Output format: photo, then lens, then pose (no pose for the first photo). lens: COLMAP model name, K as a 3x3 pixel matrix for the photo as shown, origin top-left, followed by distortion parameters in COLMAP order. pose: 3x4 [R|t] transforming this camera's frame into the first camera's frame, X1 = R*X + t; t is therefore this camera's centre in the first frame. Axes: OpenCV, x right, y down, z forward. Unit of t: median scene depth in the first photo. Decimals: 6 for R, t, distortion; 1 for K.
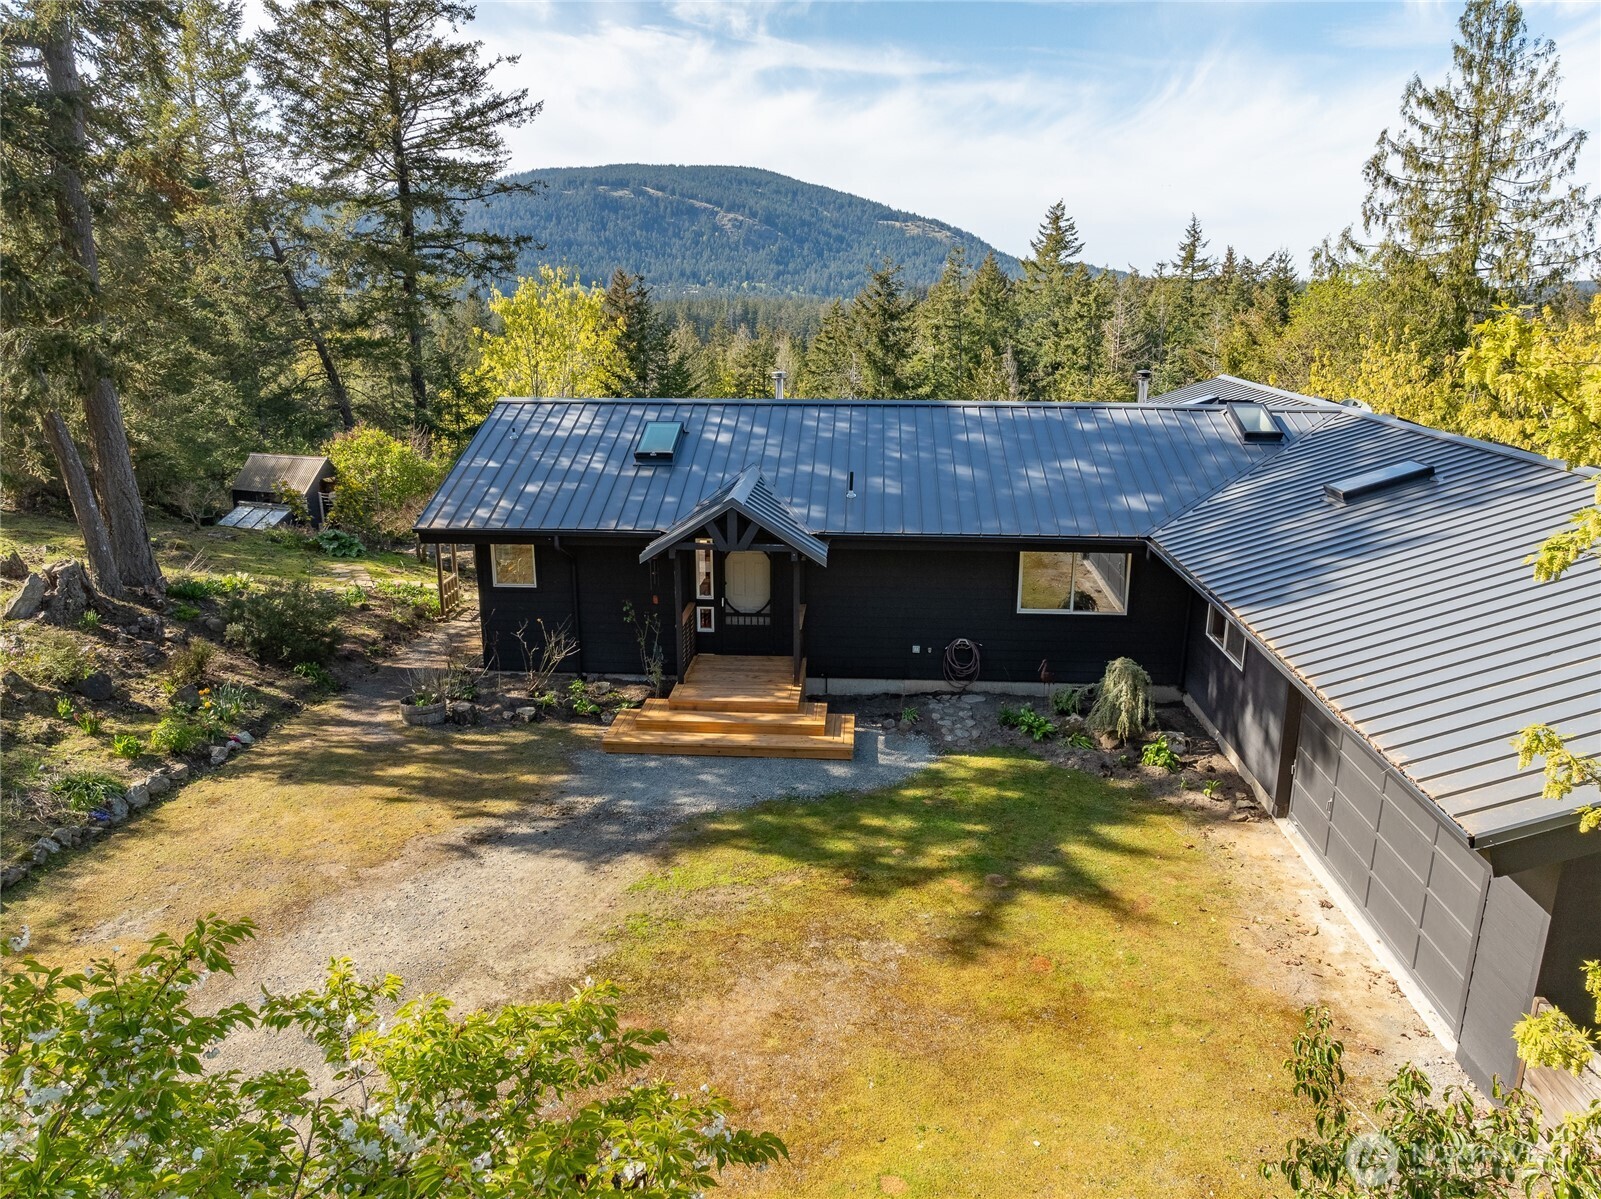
lens RADIAL K [[1124.4, 0, 805.3], [0, 1124.4, 599.0], [0, 0, 1]] dist [-0.026241, -0.001552]
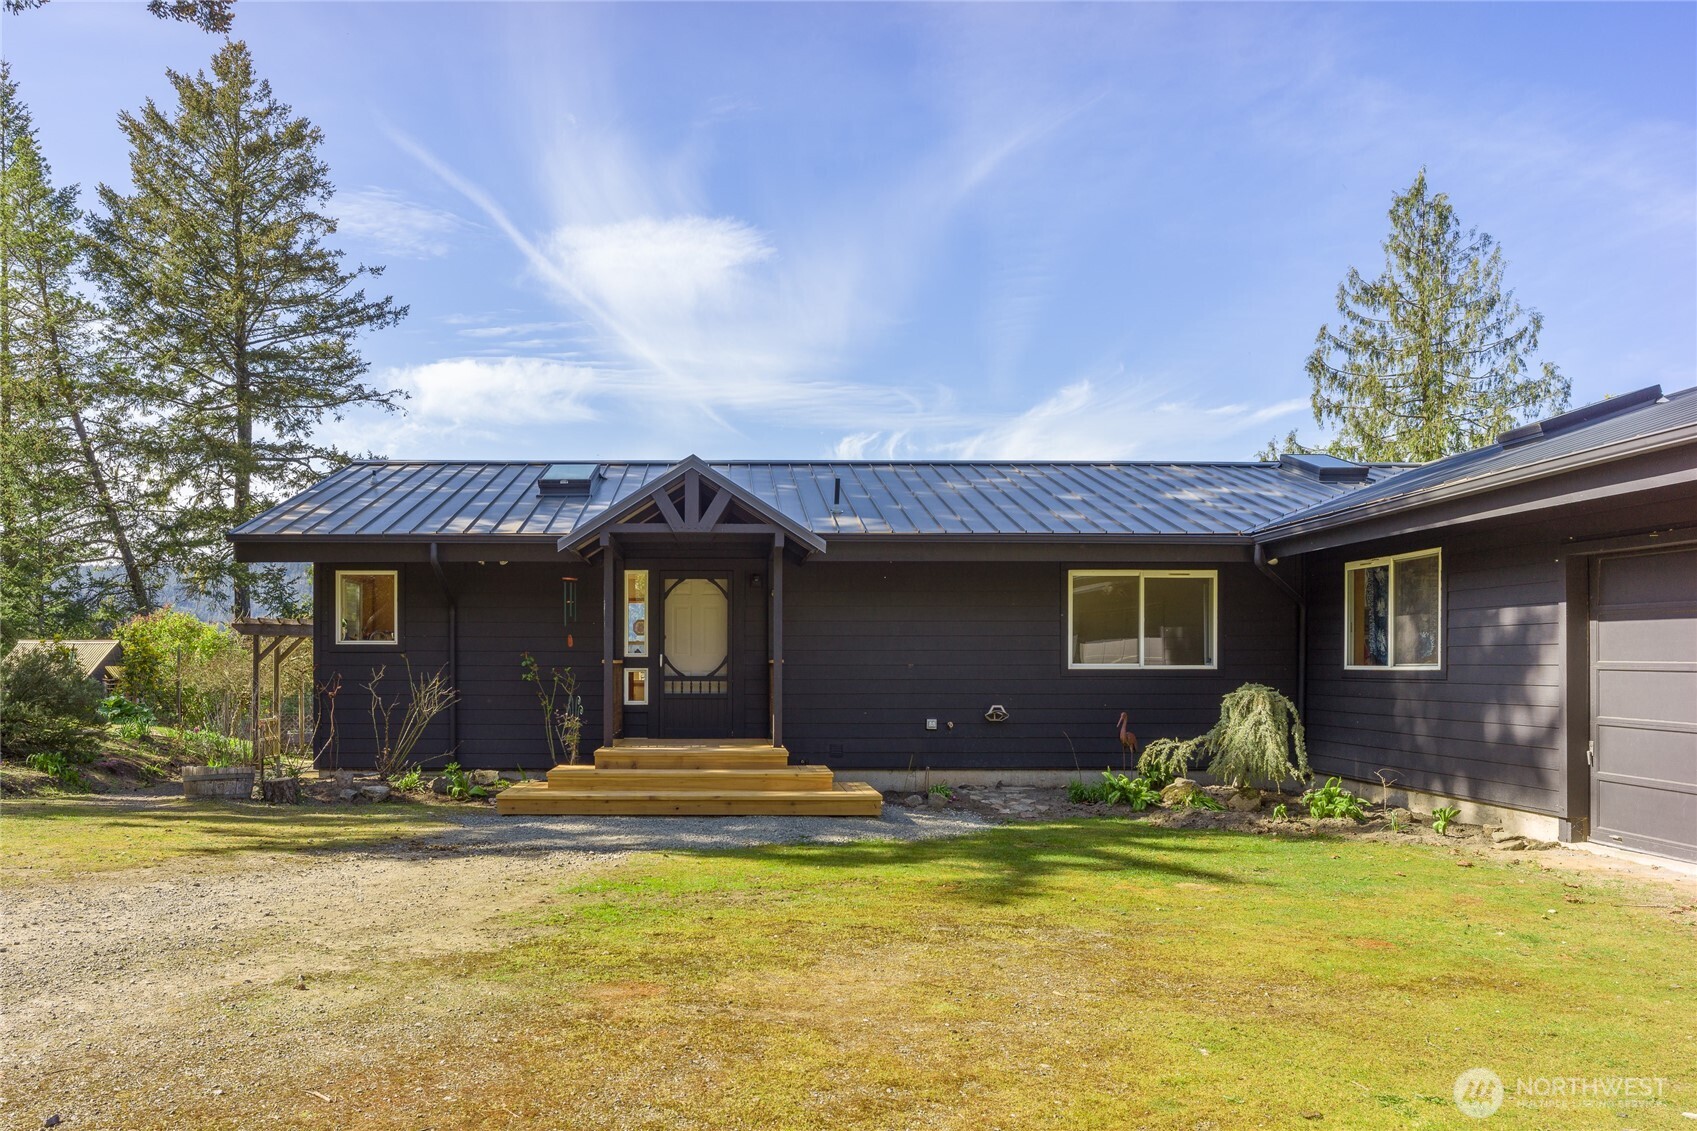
lens RADIAL K [[1195.3, 0, 730.2], [0, 1195.3, 660.5], [0, 0, 1]] dist [0.008375, -0.007043]
pose [[0.997935, -0.002070, 0.064194, -0.042693], [0.019158, 0.963574, -0.266754, 0.112731], [-0.061303, 0.267433, 0.961624, 0.144145]]
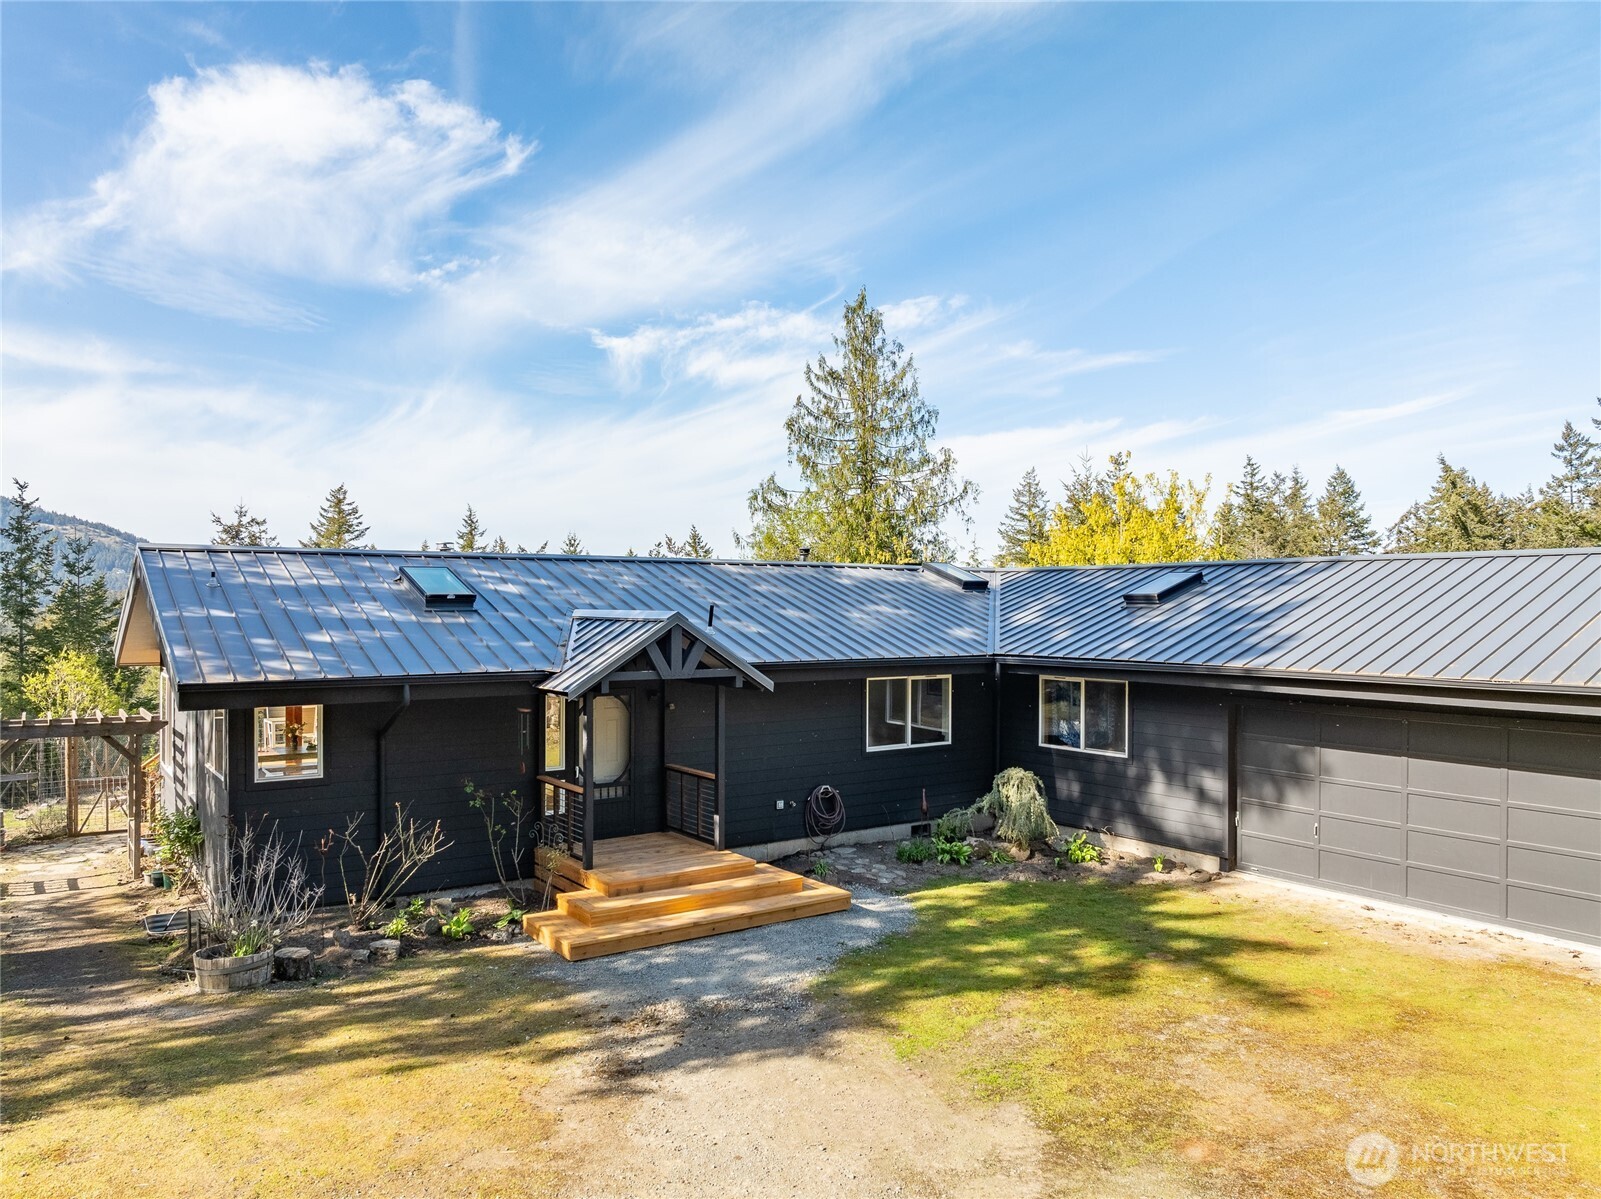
lens RADIAL K [[1133.3, 0, 798.5], [0, 1133.3, 584.9], [0, 0, 1]] dist [-0.039368, 0.006404]
pose [[0.783290, 0.008530, 0.621598, -0.242486], [0.165034, 0.961174, -0.221153, 0.042374], [-0.599350, 0.275811, 0.751470, 0.149942]]
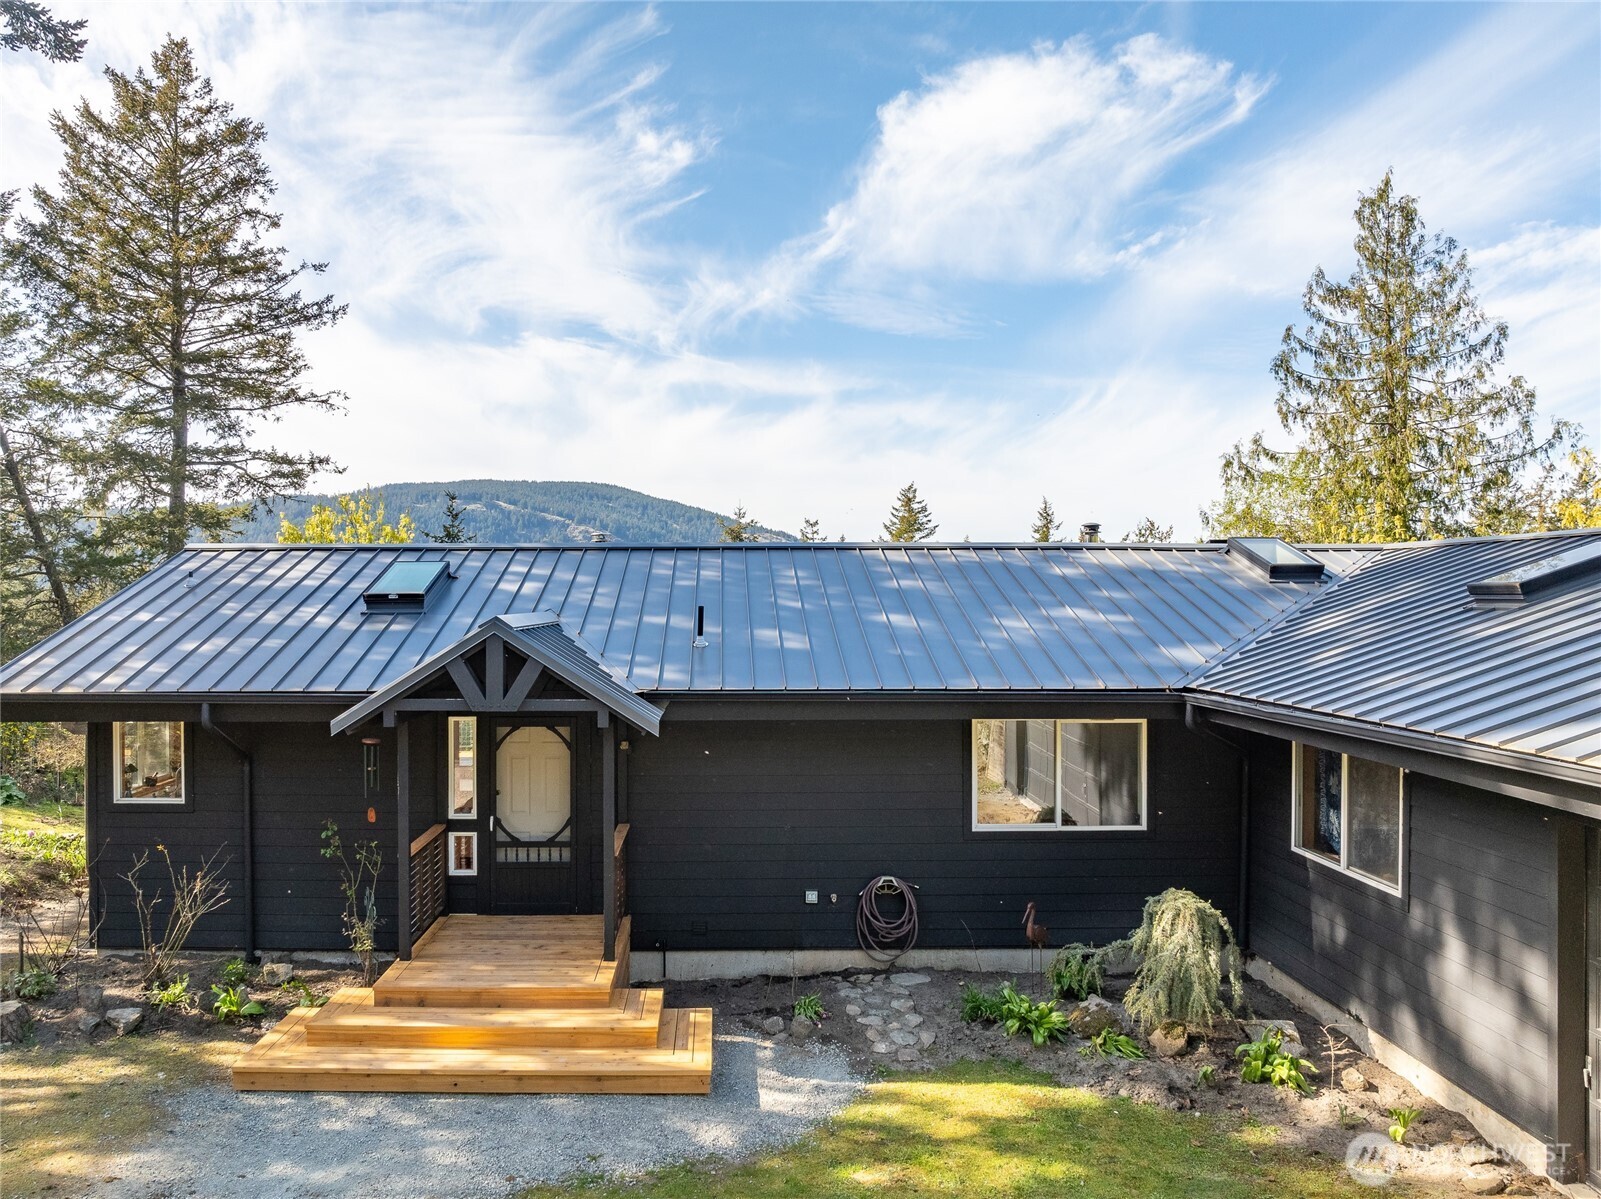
lens RADIAL K [[1156.3, 0, 730.3], [0, 1156.3, 595.8], [0, 0, 1]] dist [-0.034705, 0.009196]
pose [[0.997910, -0.003897, 0.064503, 0.008331], [0.021059, 0.963301, -0.267597, 0.029275], [-0.061093, 0.268396, 0.961370, 0.196383]]
